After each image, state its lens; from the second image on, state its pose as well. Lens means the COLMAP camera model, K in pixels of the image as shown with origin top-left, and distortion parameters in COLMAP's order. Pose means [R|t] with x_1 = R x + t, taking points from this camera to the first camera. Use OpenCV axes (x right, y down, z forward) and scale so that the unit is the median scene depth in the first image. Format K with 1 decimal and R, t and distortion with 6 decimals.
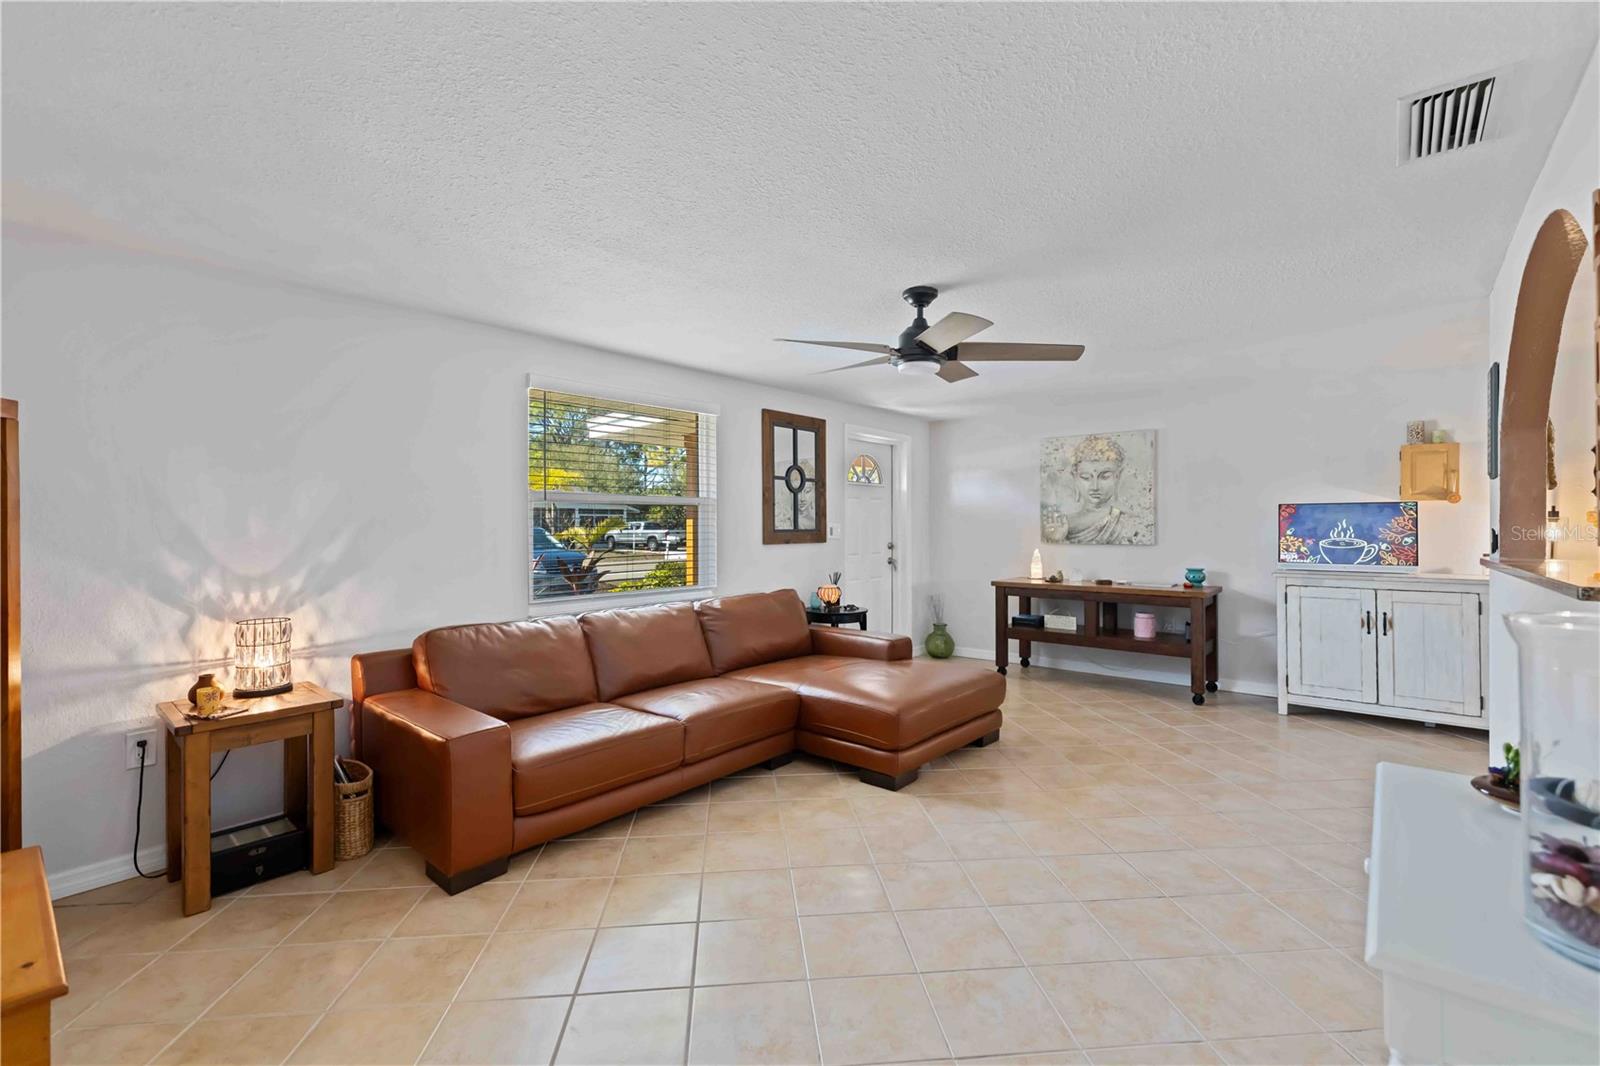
lens RADIAL K [[697.6, 0, 797.6], [0, 697.6, 522.1], [0, 0, 1]] dist [0.002132, 0.001117]
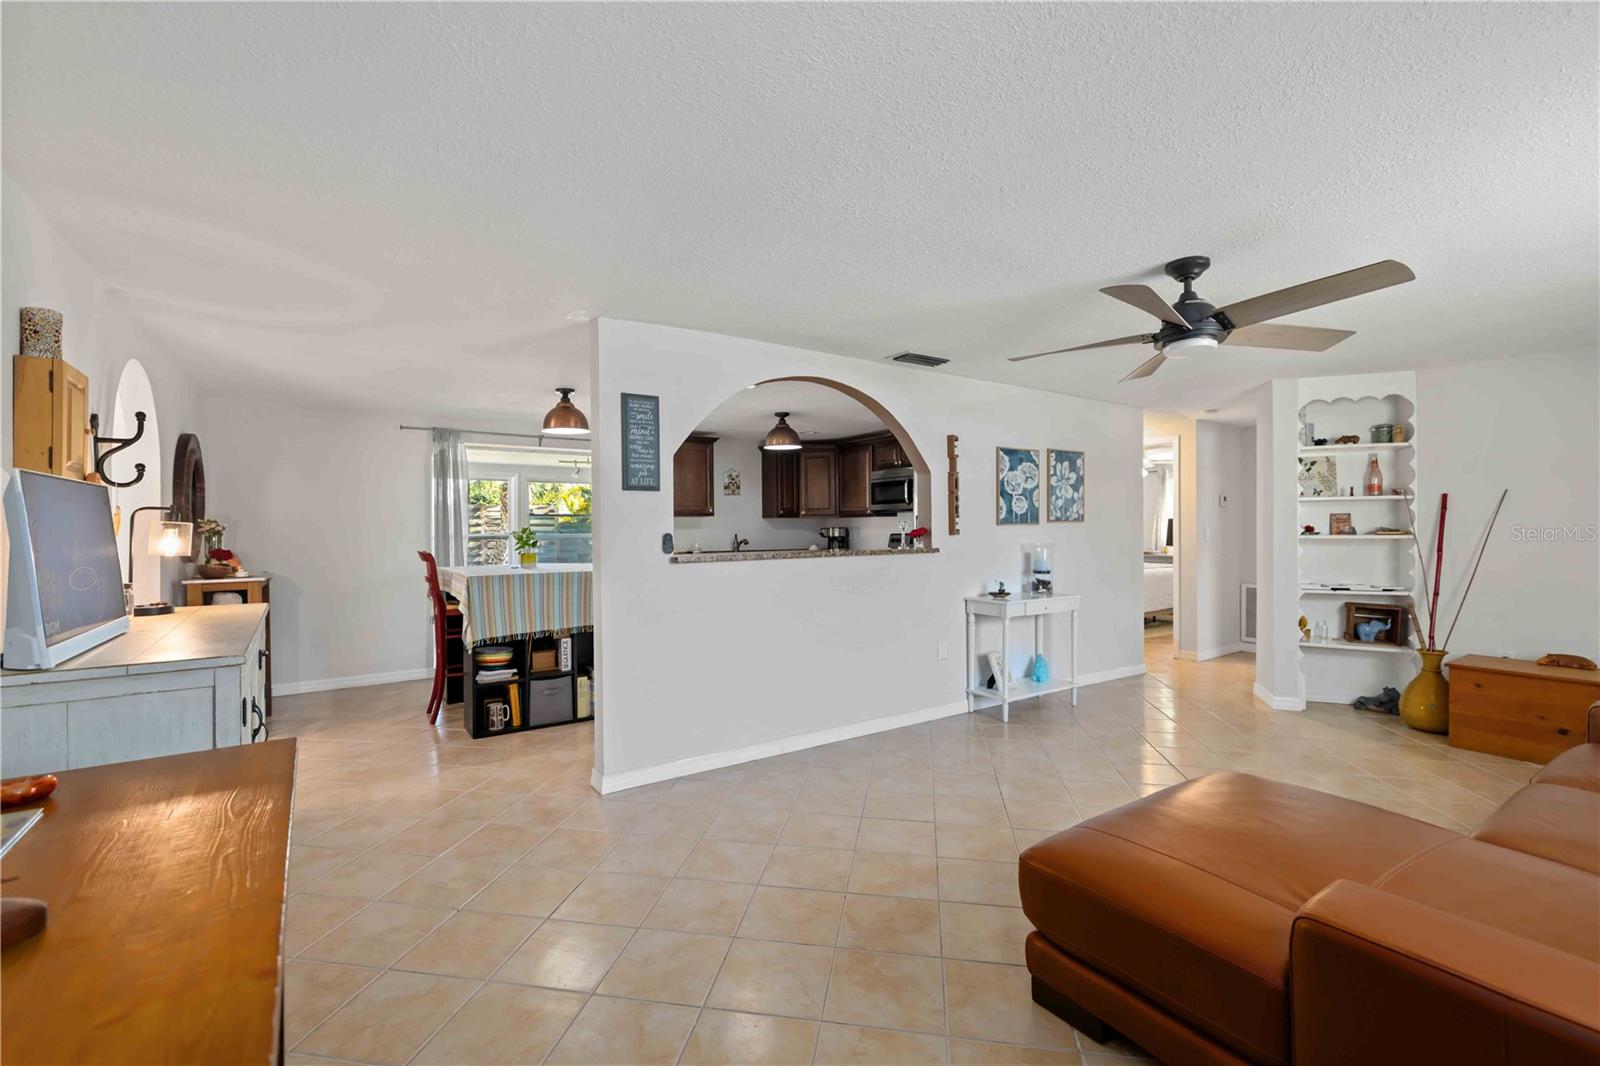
lens RADIAL K [[690.5, 0, 798.1], [0, 690.5, 534.3], [0, 0, 1]] dist [0.002069, 0.000691]
pose [[-0.965818, 0.004349, 0.259186, 0.284523], [0.004789, 0.999988, 0.001064, 0.007003], [-0.259178, 0.002268, -0.965827, 1.317666]]
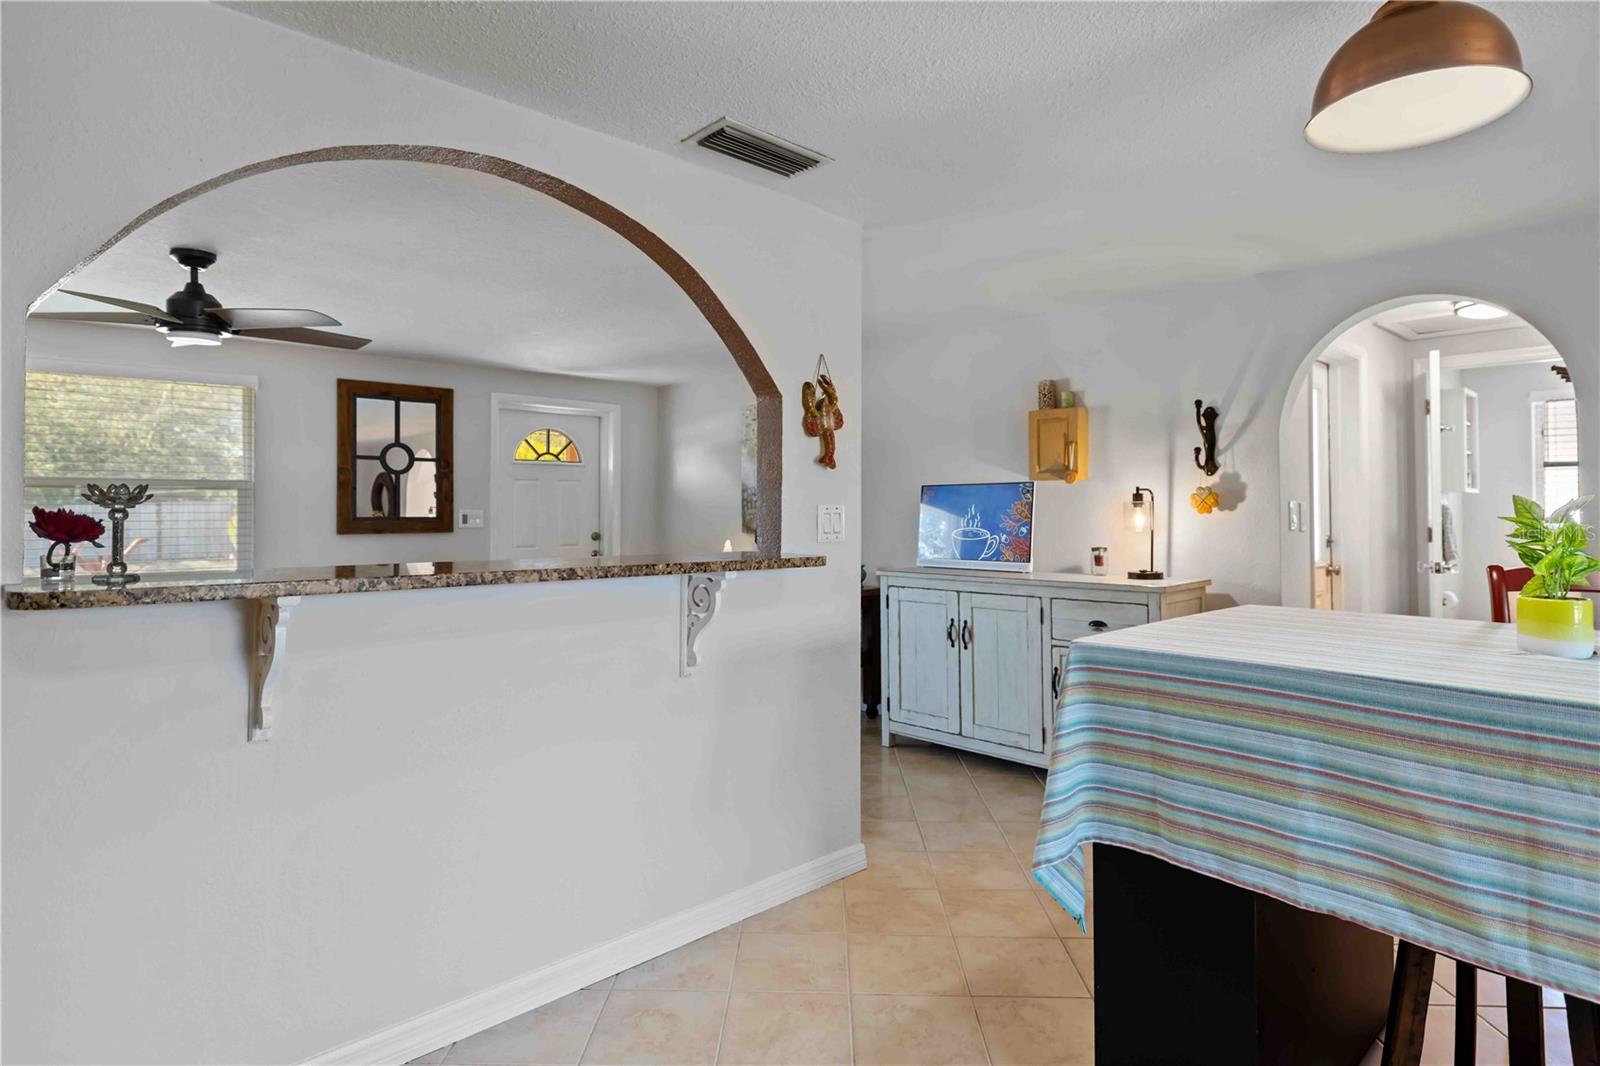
lens RADIAL K [[867.9, 0, 796.3], [0, 867.9, 490.6], [0, 0, 1]] dist [0.002516, -0.000011]
pose [[0.993457, -0.003749, -0.114141, 0.716300], [0.001643, 0.999827, -0.018535, -0.001220], [0.114191, 0.018226, 0.993292, -0.011917]]
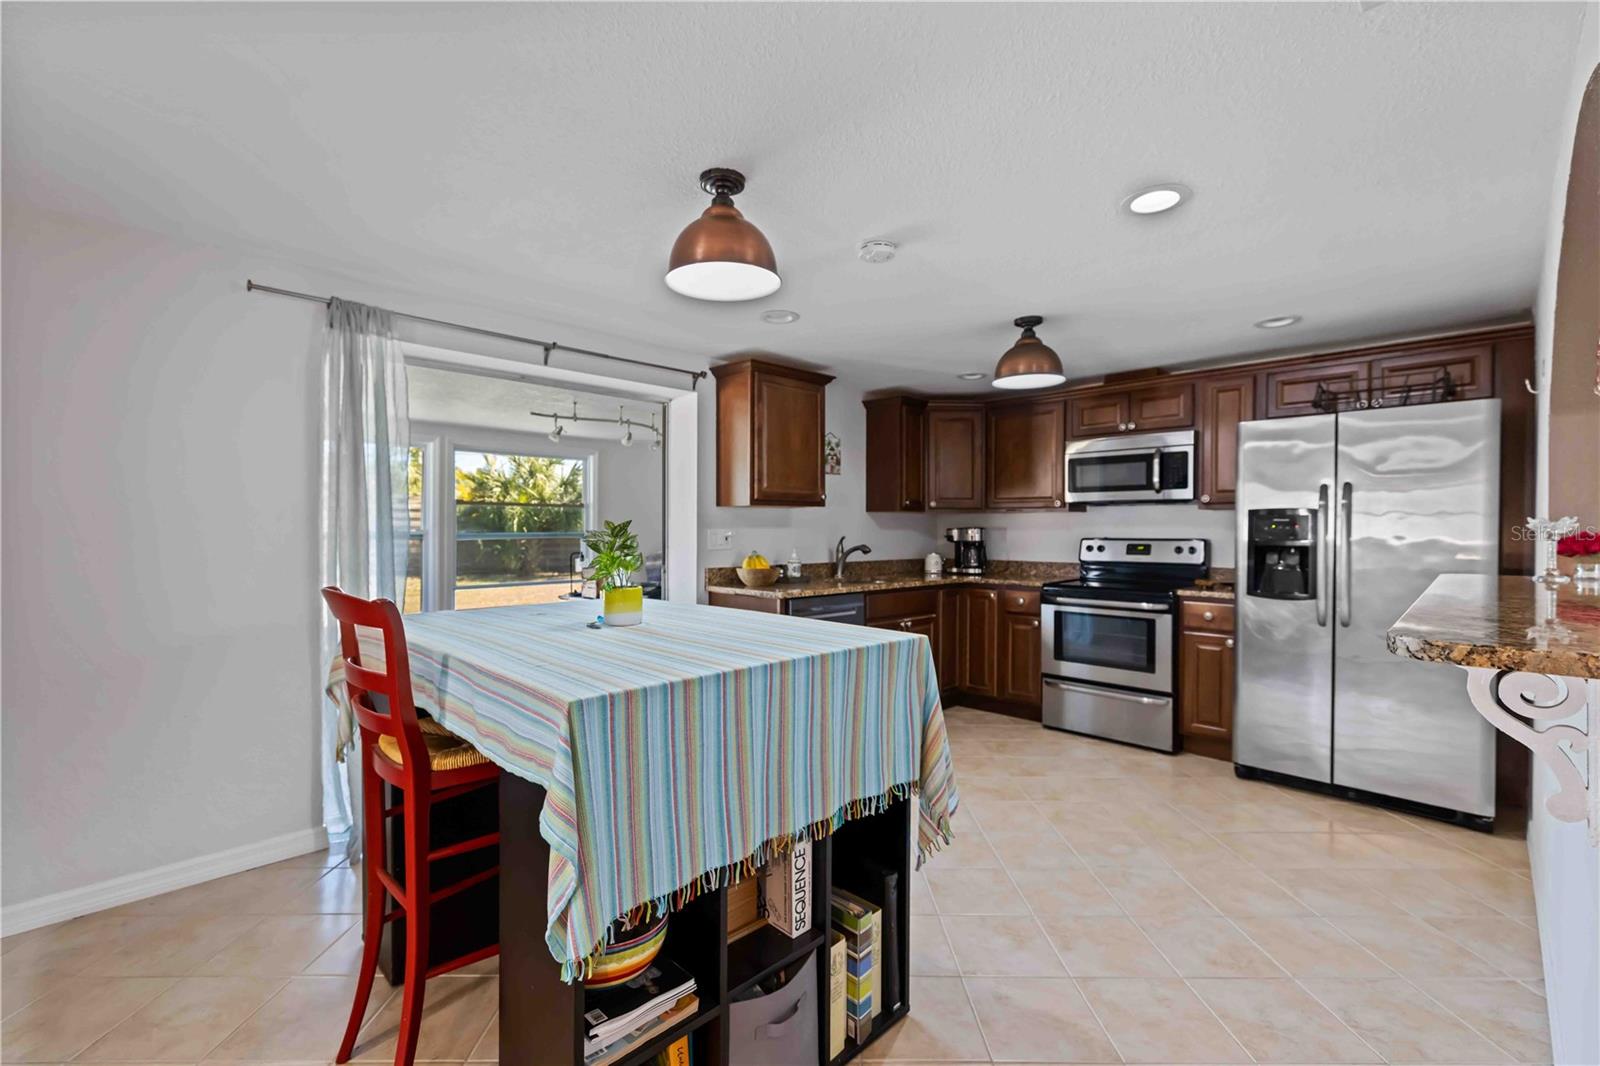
lens RADIAL K [[690.5, 0, 798.1], [0, 690.5, 534.3], [0, 0, 1]] dist [0.002069, 0.000691]
pose [[-0.996288, -0.005547, 0.085905, 0.834283], [-0.005280, 0.999981, 0.003333, 0.001259], [-0.085922, 0.002867, -0.996298, 0.792101]]
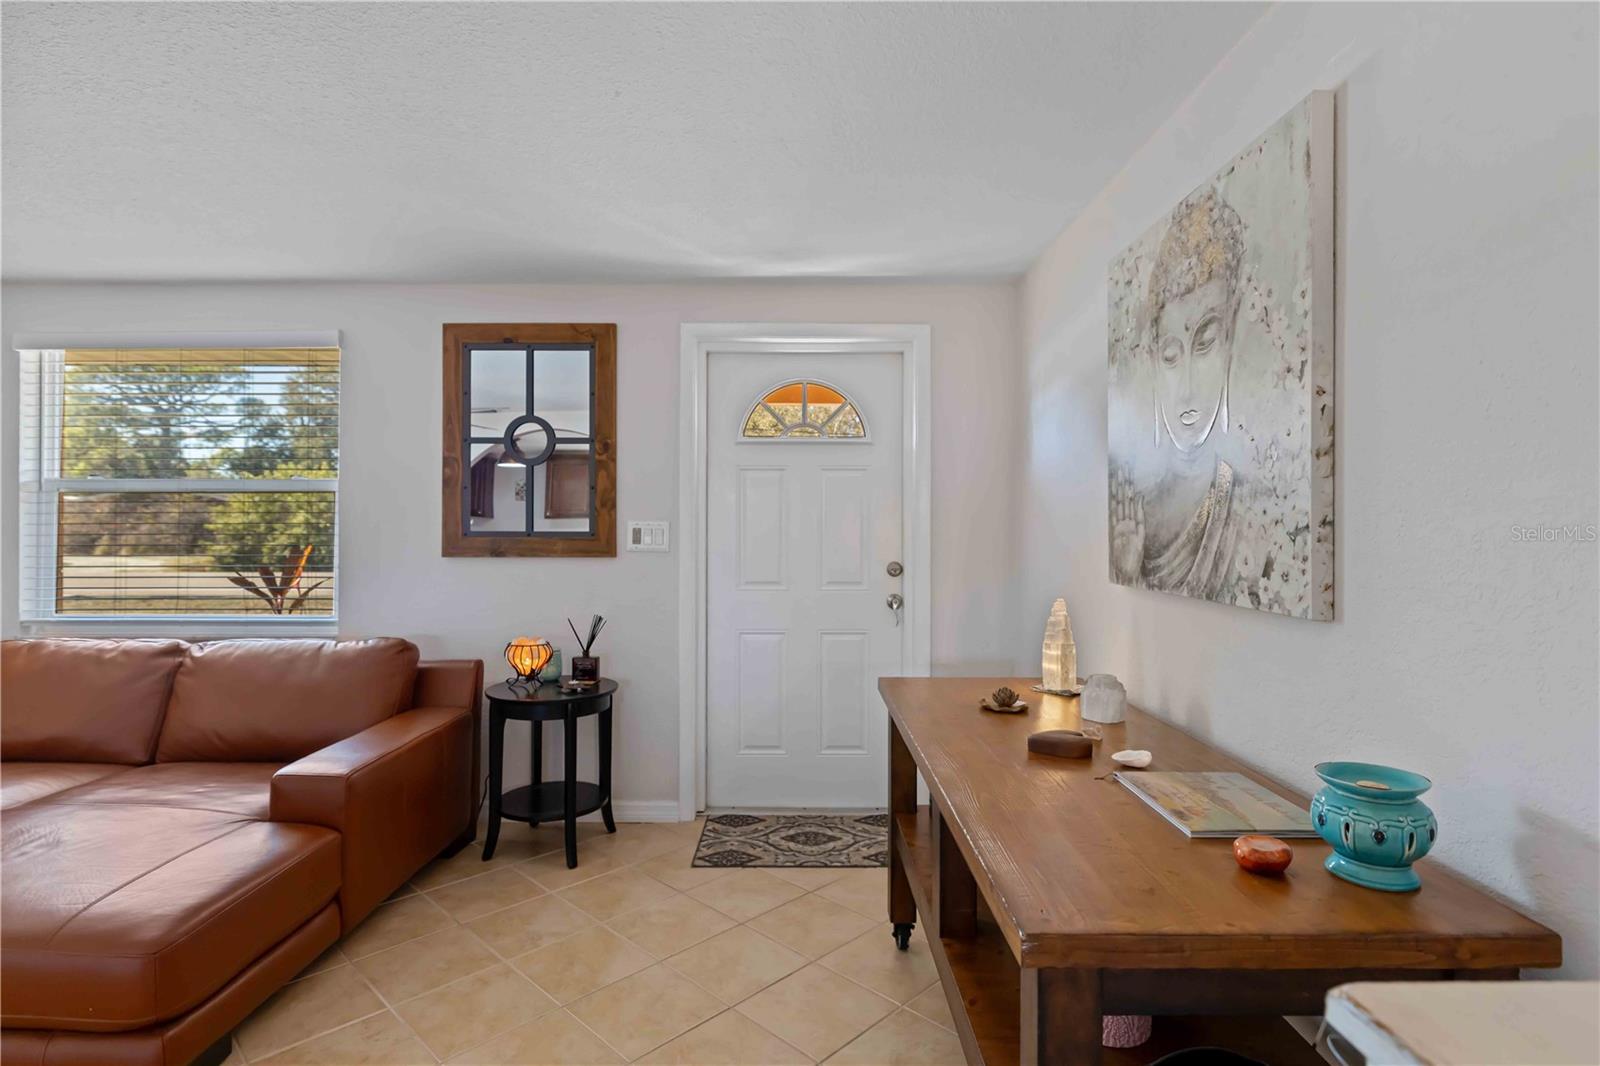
lens RADIAL K [[811.1, 0, 797.5], [0, 811.1, 517.9], [0, 0, 1]] dist [0.004036, 0.000254]
pose [[0.647874, -0.001472, -0.761746, 0.733805], [0.000155, 0.999998, -0.001801, 0.001417], [0.761747, 0.001048, 0.647873, 0.874844]]
